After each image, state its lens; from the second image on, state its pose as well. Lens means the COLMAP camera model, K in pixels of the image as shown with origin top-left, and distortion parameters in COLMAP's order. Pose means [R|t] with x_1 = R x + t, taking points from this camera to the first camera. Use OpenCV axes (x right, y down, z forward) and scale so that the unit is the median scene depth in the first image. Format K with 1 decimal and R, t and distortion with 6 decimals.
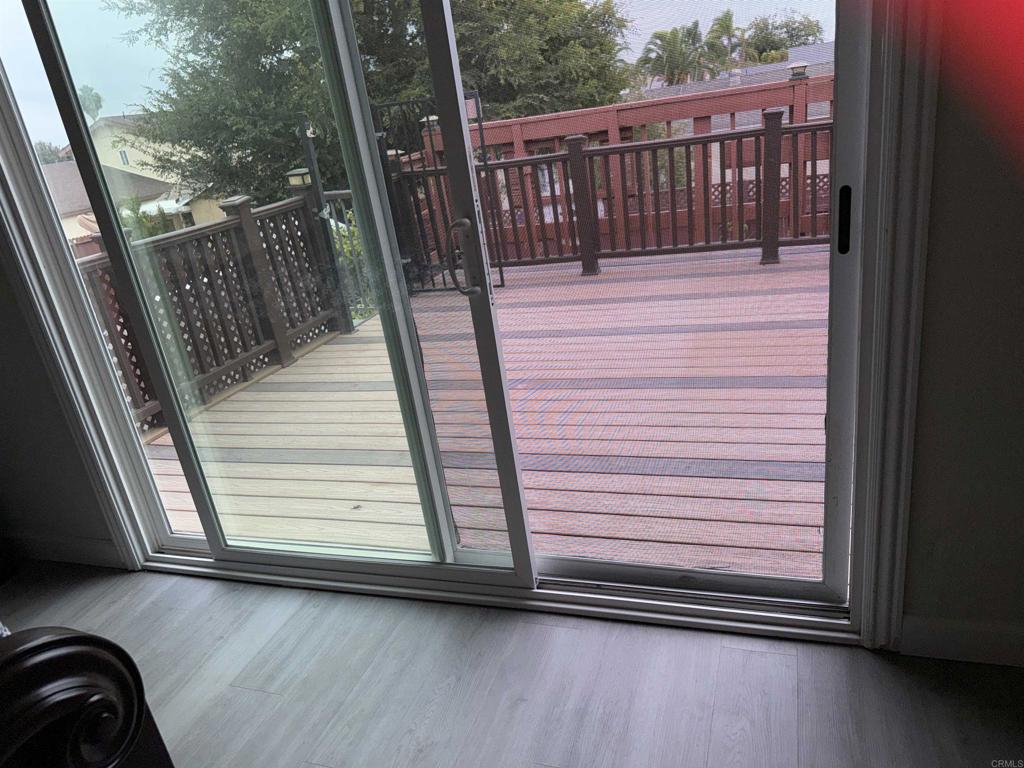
lens RADIAL K [[729.7, 0, 519.5], [0, 729.7, 389.9], [0, 0, 1]] dist [0.045799, -0.054917]
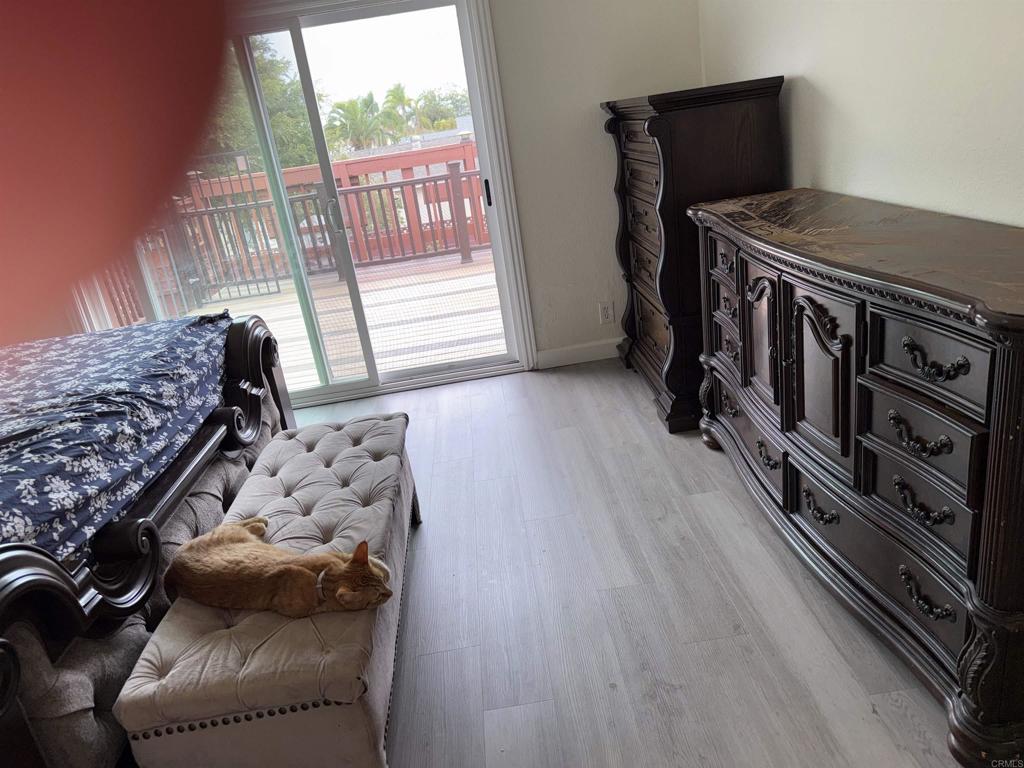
lens RADIAL K [[729.7, 0, 512.7], [0, 729.7, 378.2], [0, 0, 1]] dist [0.045799, -0.054917]
pose [[0.923839, -0.122447, 0.362668, -0.115707], [0.155134, 0.985927, -0.062303, 0.138053], [-0.349935, 0.113820, 0.929833, -0.317406]]
